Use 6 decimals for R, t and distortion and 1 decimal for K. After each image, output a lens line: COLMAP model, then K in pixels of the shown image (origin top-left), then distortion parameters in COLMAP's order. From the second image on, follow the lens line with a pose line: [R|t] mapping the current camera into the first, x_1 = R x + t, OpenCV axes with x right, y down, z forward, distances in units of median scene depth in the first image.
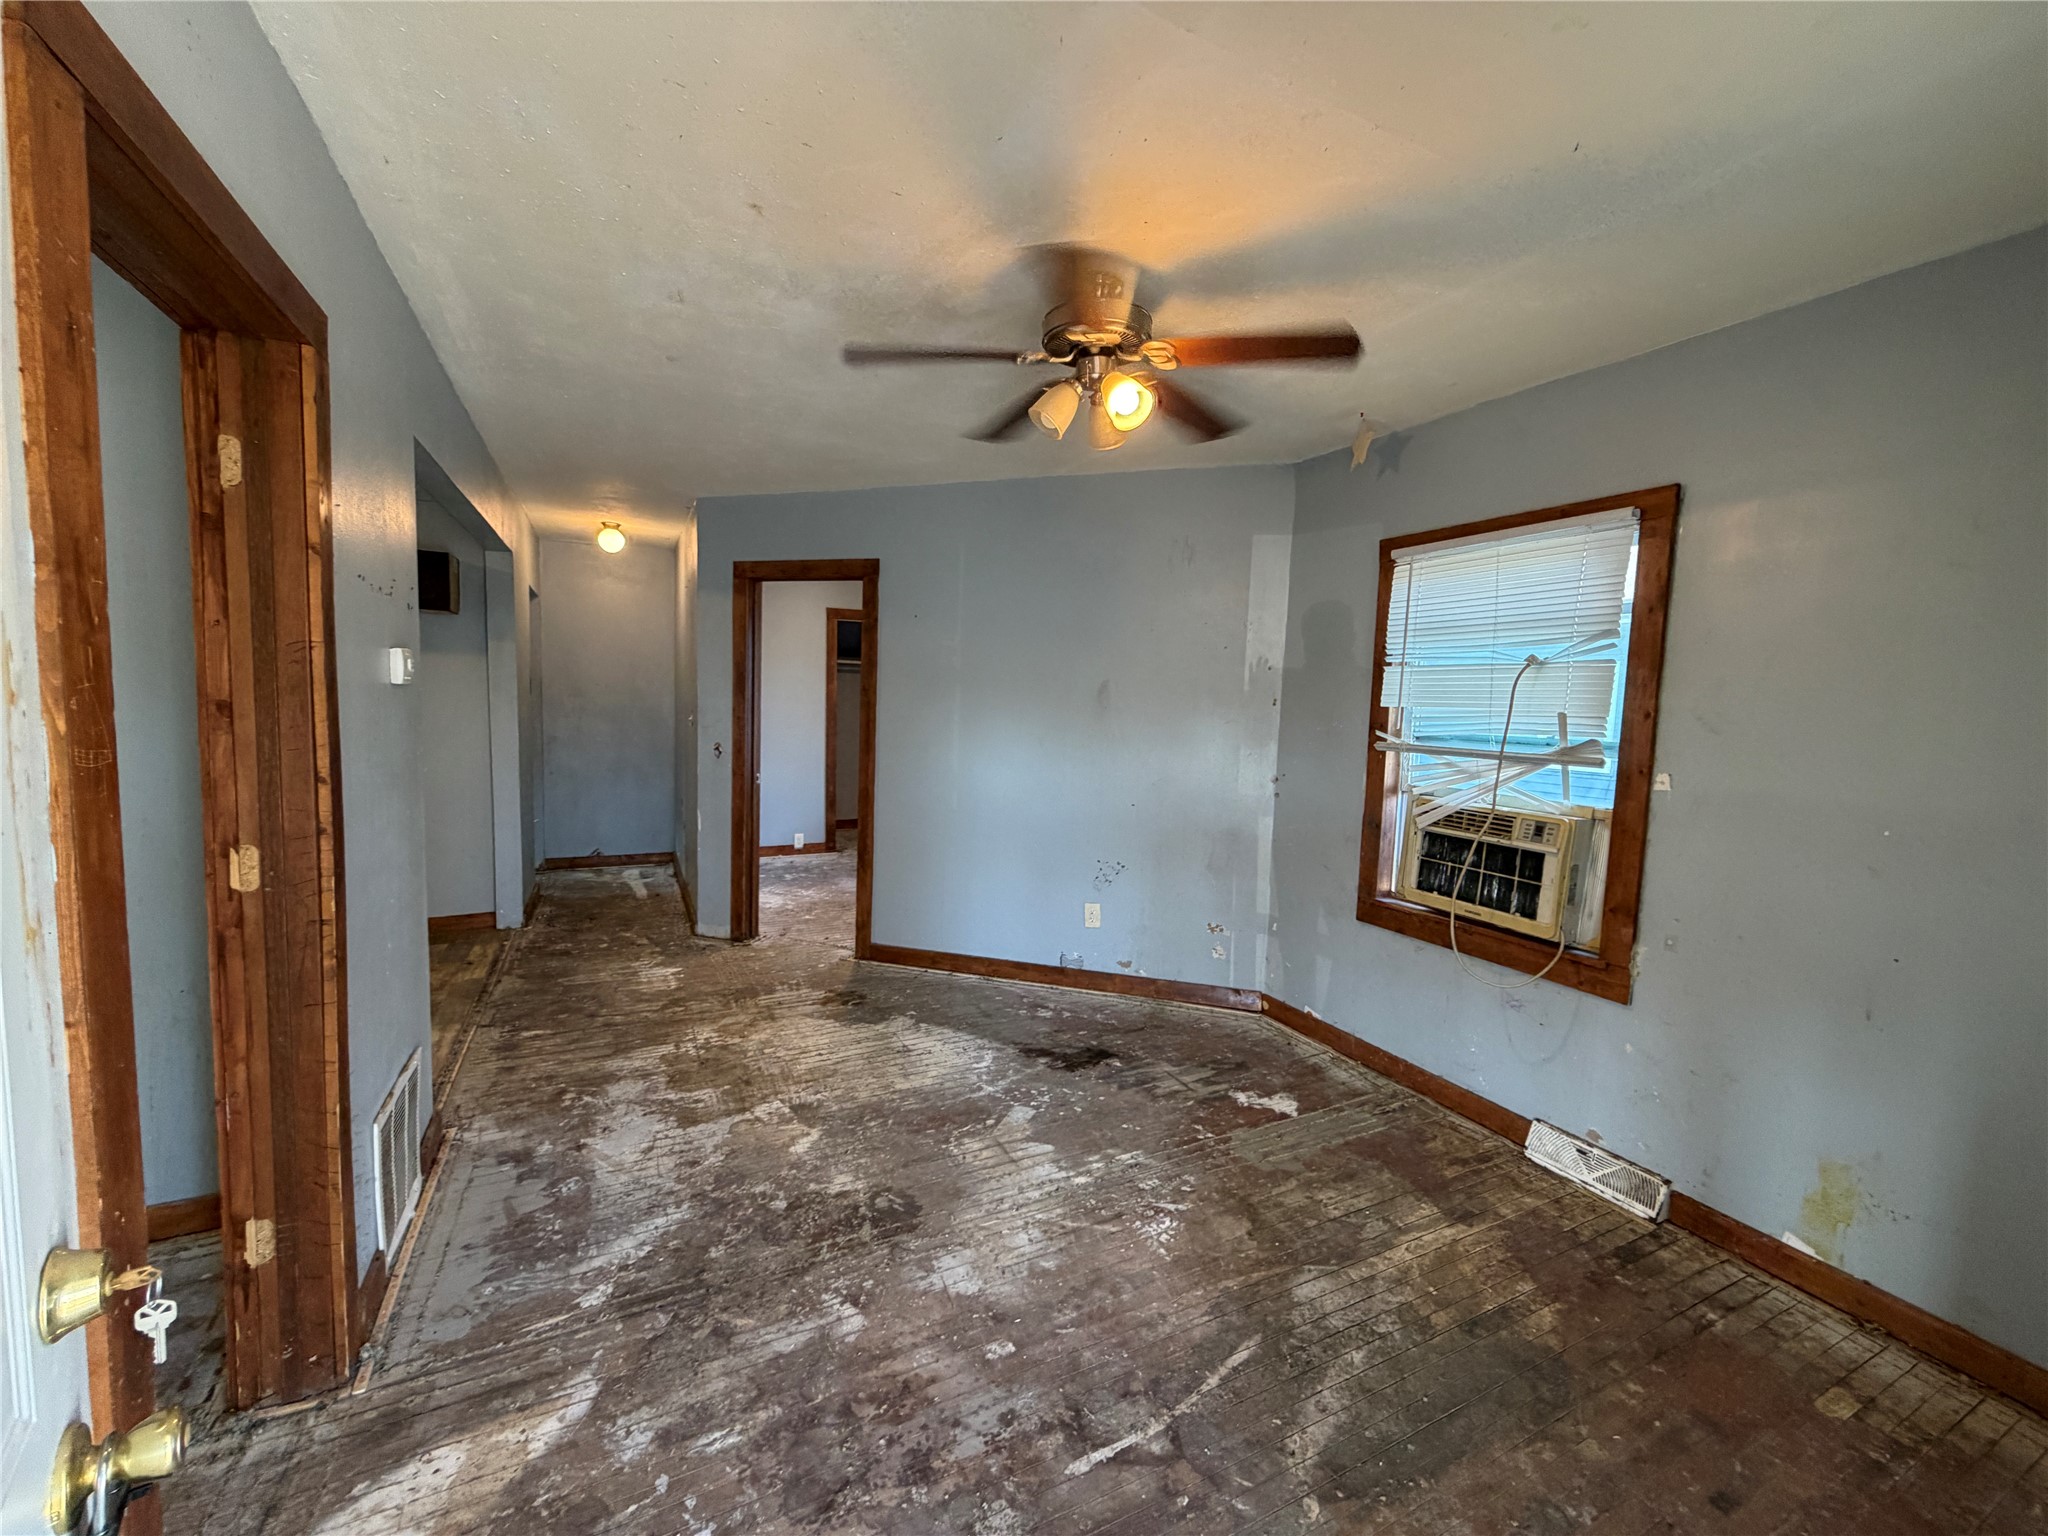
lens RADIAL K [[812.1, 0, 1022.5], [0, 812.1, 774.3], [0, 0, 1]] dist [-0.000446, 0.000378]
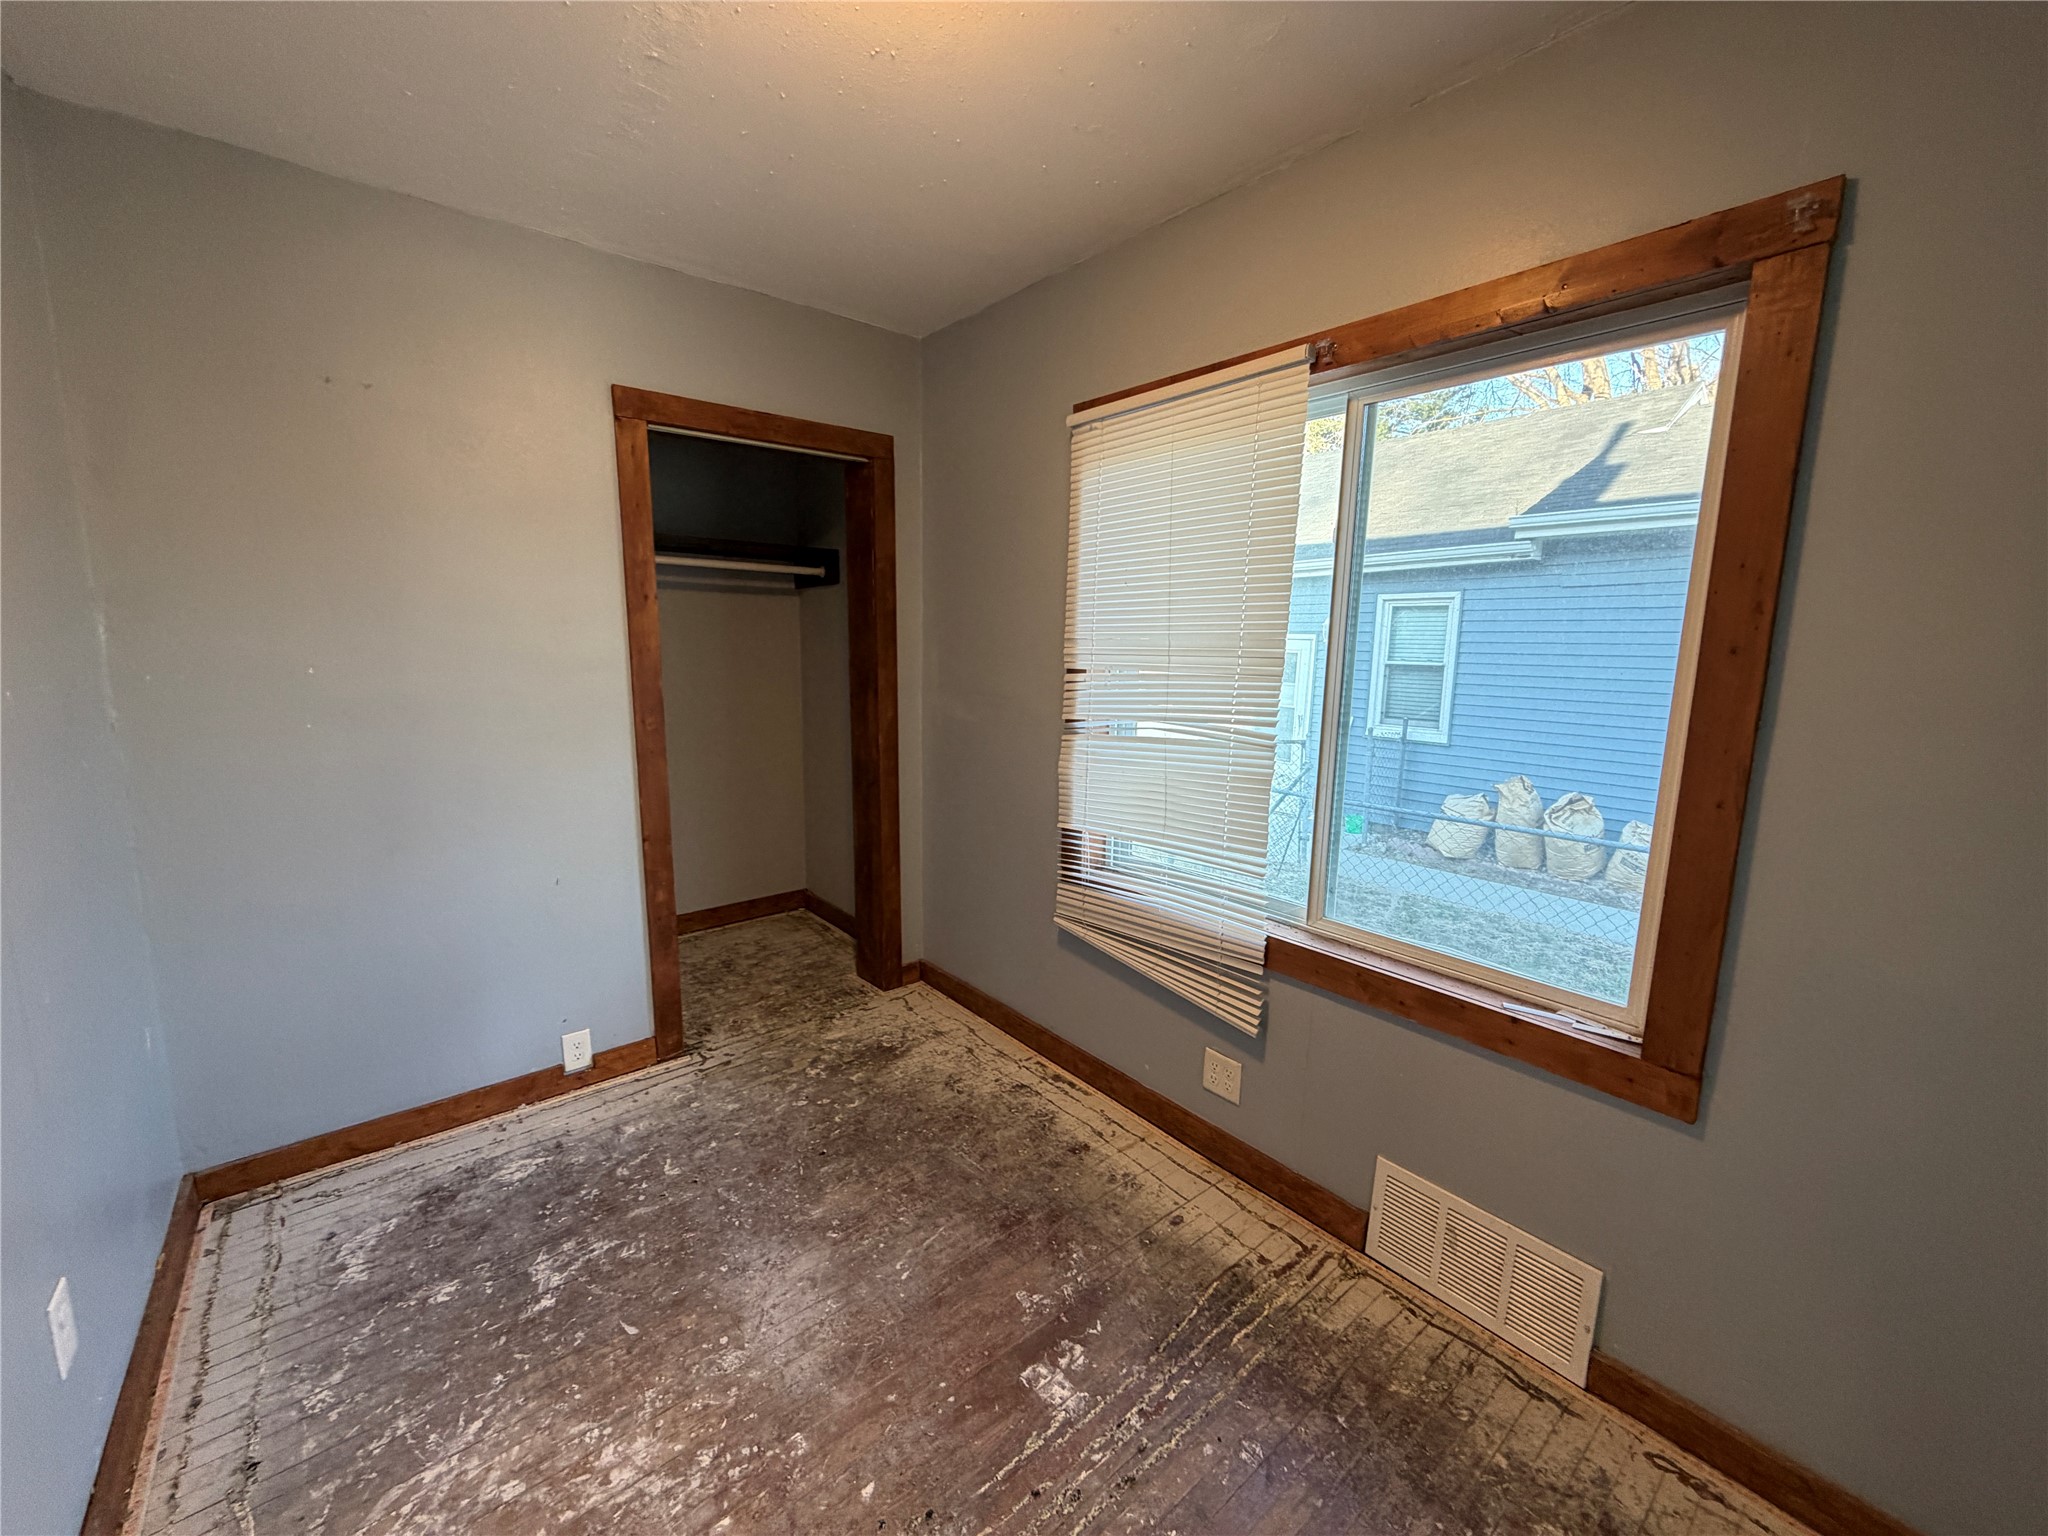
lens RADIAL K [[812.1, 0, 1013.6], [0, 812.1, 766.9], [0, 0, 1]] dist [-0.000446, 0.000378]
pose [[0.975827, -0.054981, 0.211513, -0.380596], [0.039645, 0.996313, 0.076077, -0.160489], [-0.214916, -0.065853, 0.974410, 1.507622]]
